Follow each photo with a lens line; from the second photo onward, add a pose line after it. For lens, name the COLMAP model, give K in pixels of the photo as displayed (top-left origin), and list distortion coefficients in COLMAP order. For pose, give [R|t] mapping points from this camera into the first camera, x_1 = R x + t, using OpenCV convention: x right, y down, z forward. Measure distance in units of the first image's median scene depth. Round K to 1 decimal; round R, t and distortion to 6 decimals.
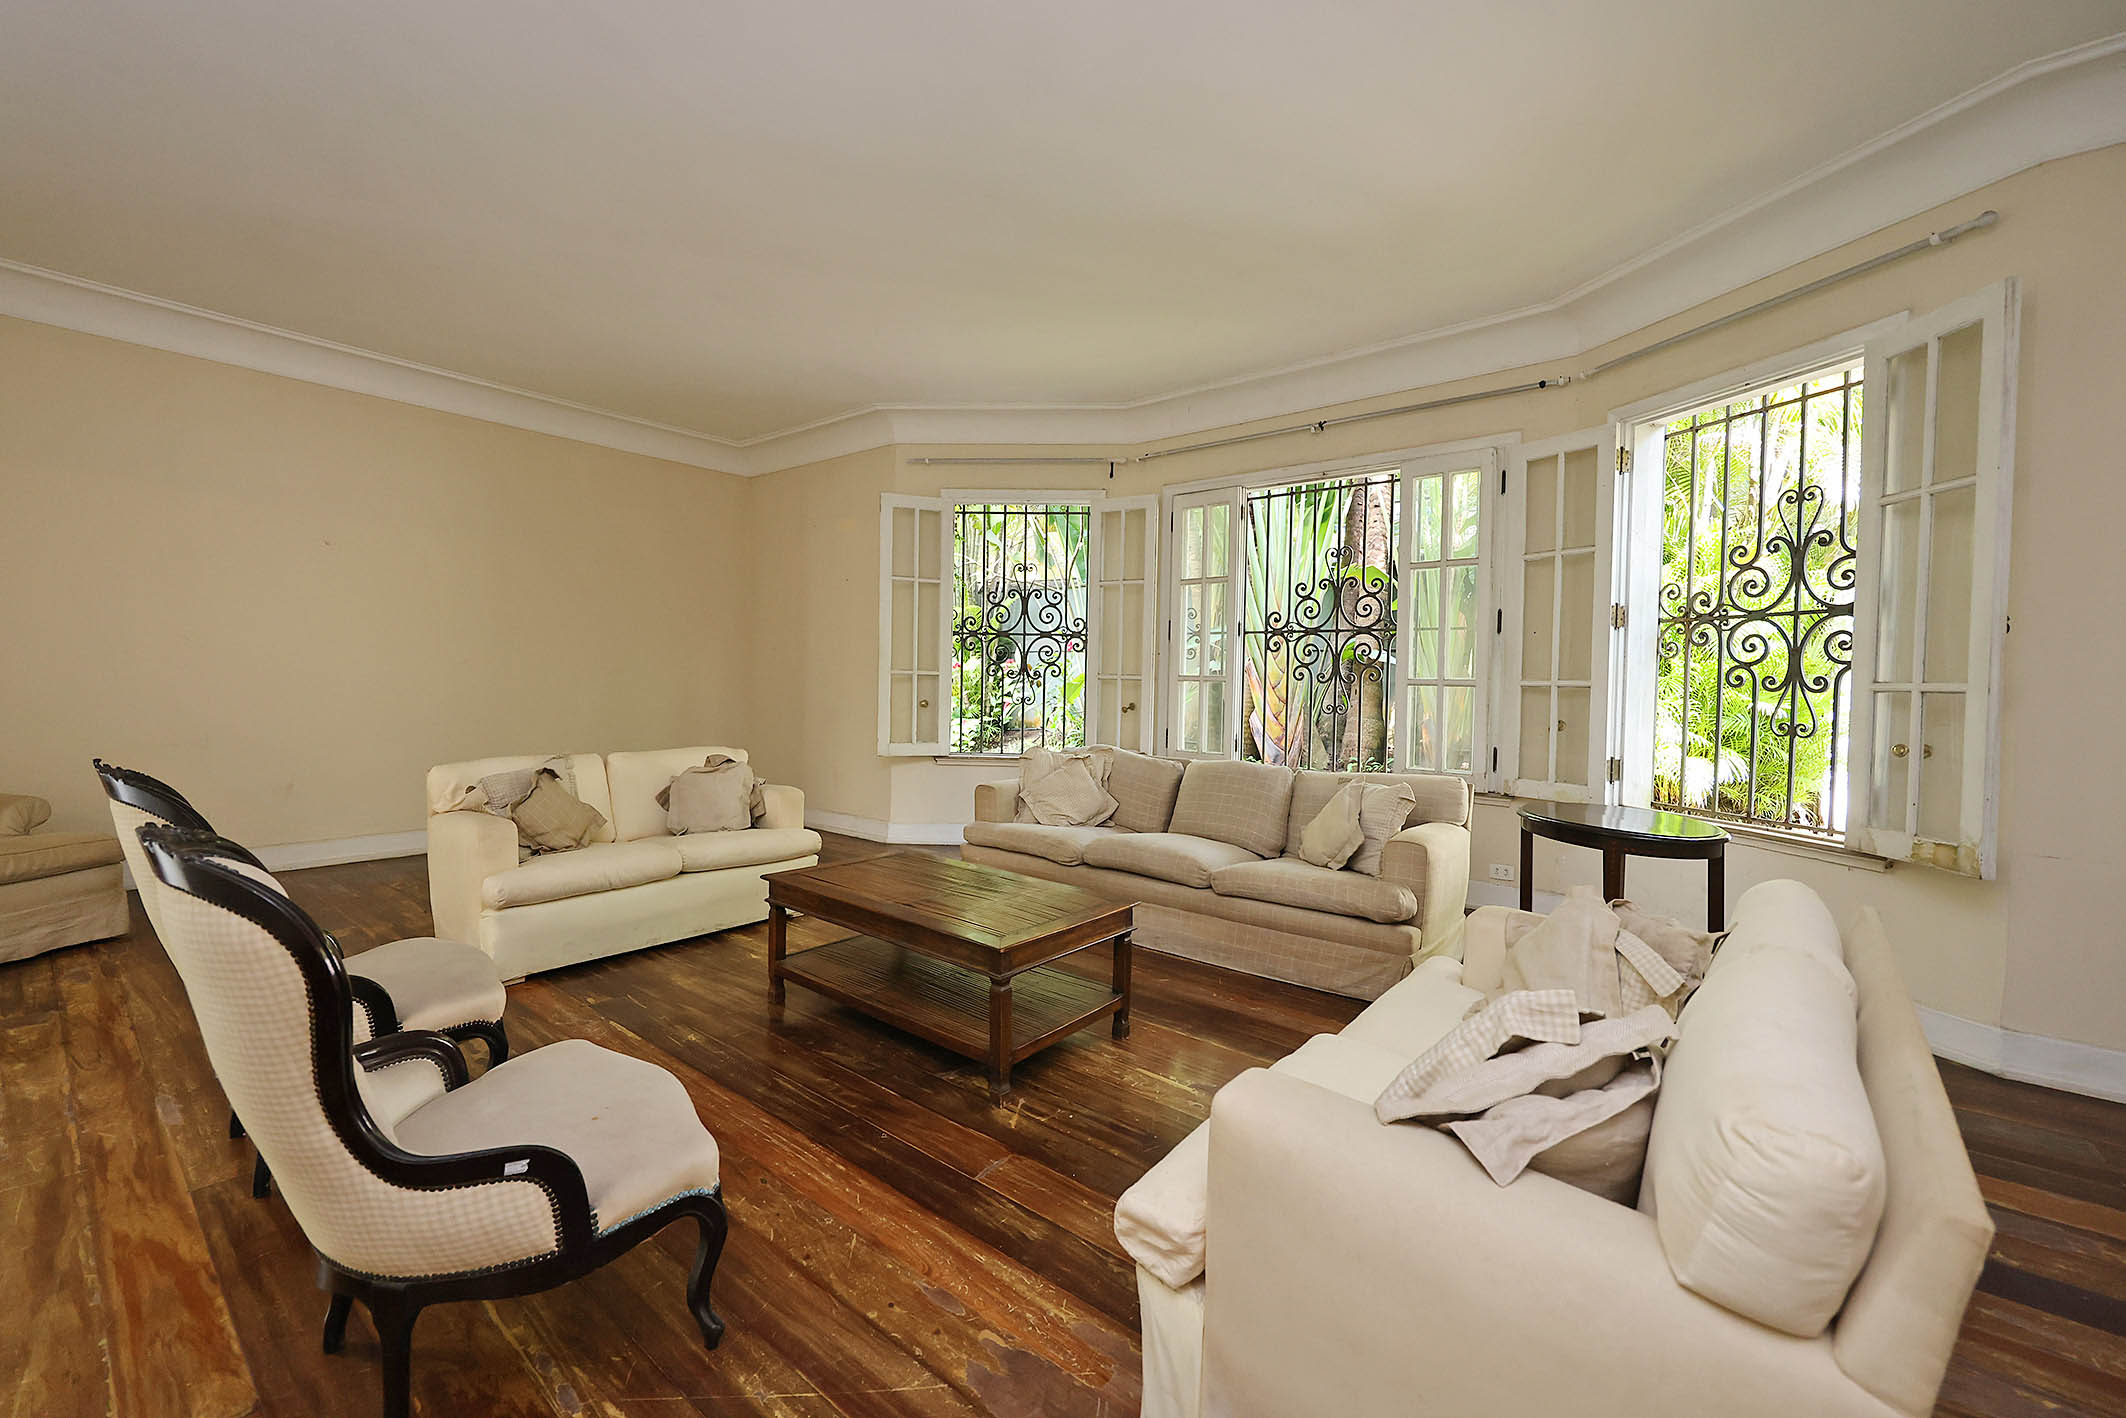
lens RADIAL K [[848.9, 0, 1051.3], [0, 848.9, 701.9], [0, 0, 1]] dist [-0.001949, -0.000316]
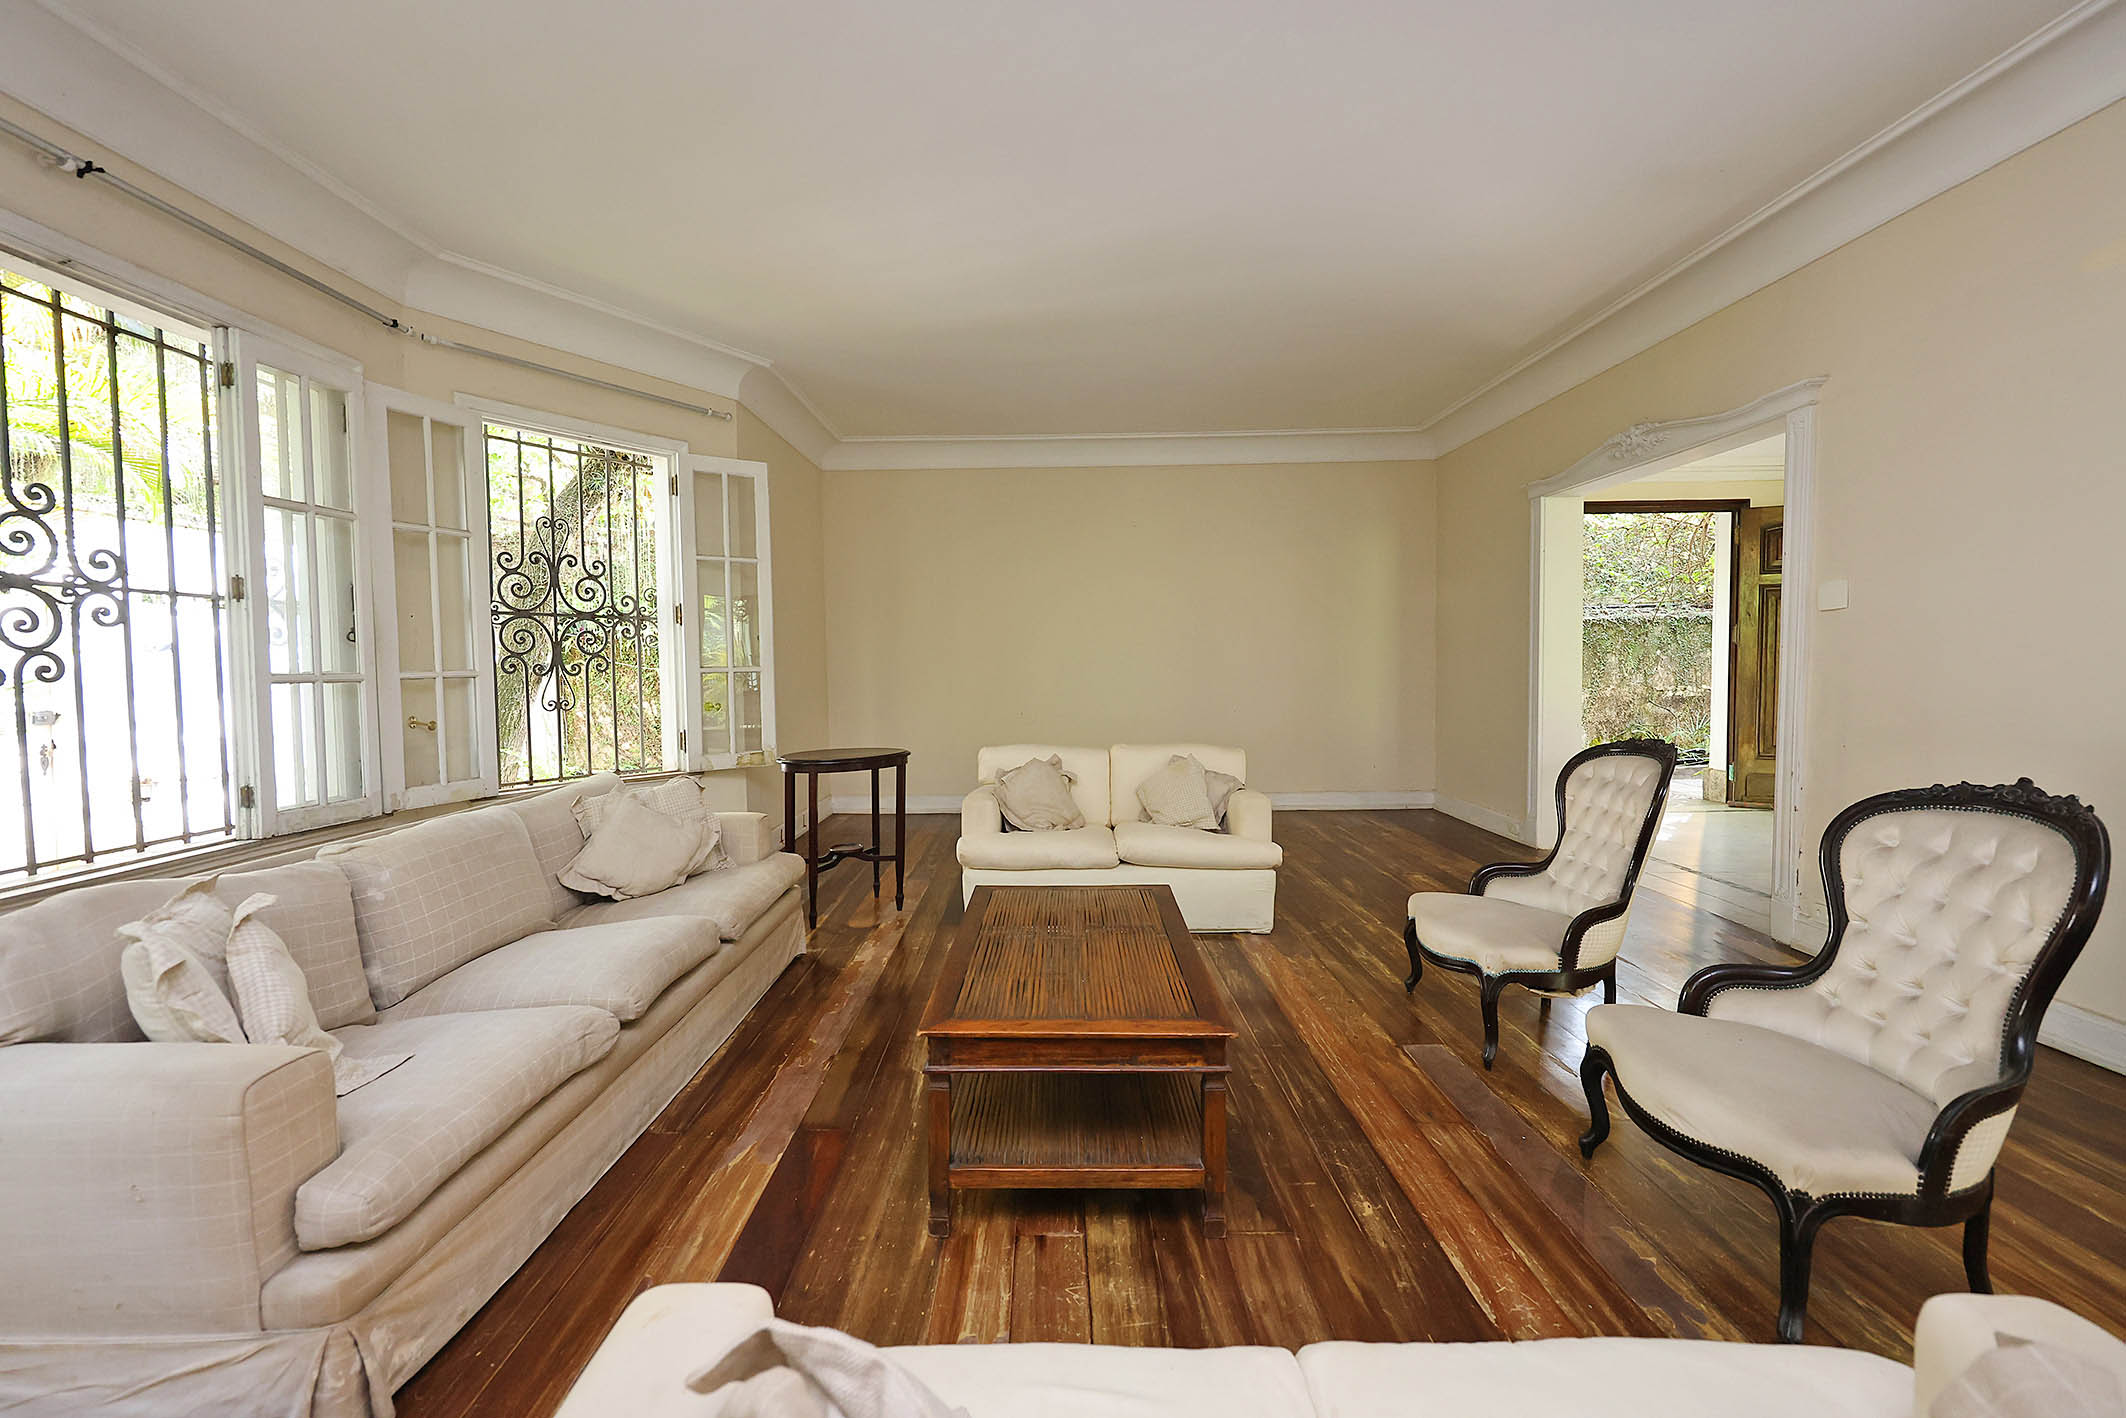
lens RADIAL K [[853.5, 0, 1042.3], [0, 853.5, 698.3], [0, 0, 1]] dist [-0.000916, 0.000024]
pose [[-0.626458, -0.043366, 0.778248, -0.538671], [0.020505, 0.997189, 0.072072, -0.050945], [-0.779186, 0.061108, -0.623807, 1.114618]]
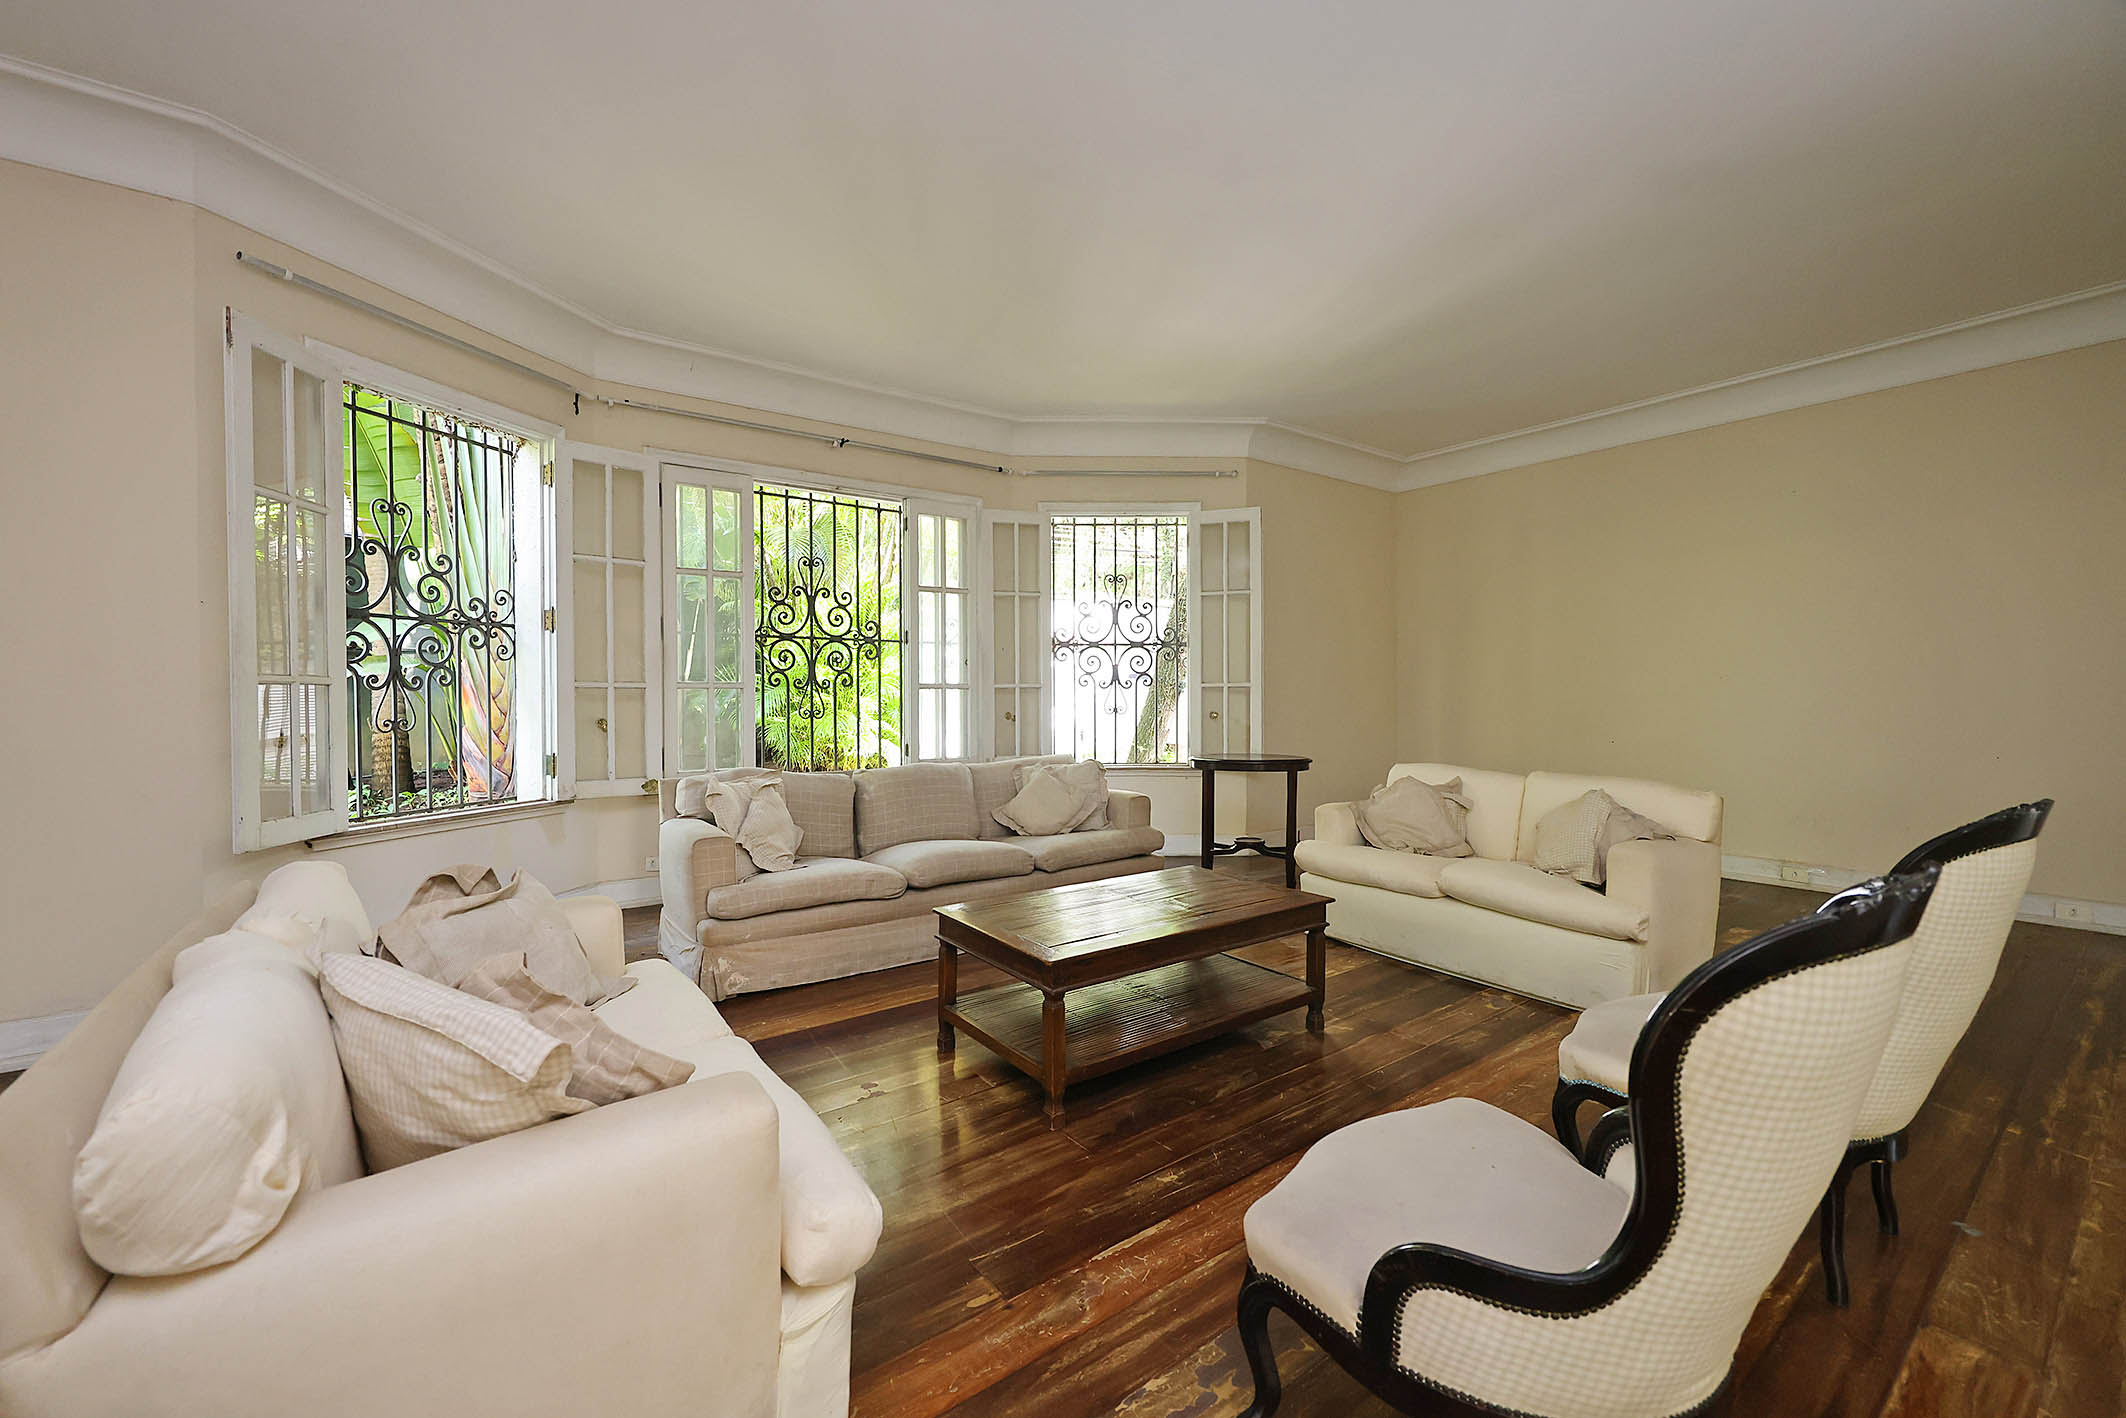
lens RADIAL K [[843.6, 0, 1039.6], [0, 843.6, 709.2], [0, 0, 1]] dist [-0.000968, 0.000186]
pose [[0.257109, -0.038491, 0.965616, -0.790089], [0.033384, 0.998964, 0.030932, -0.026252], [-0.965806, 0.024283, 0.258127, 0.628037]]
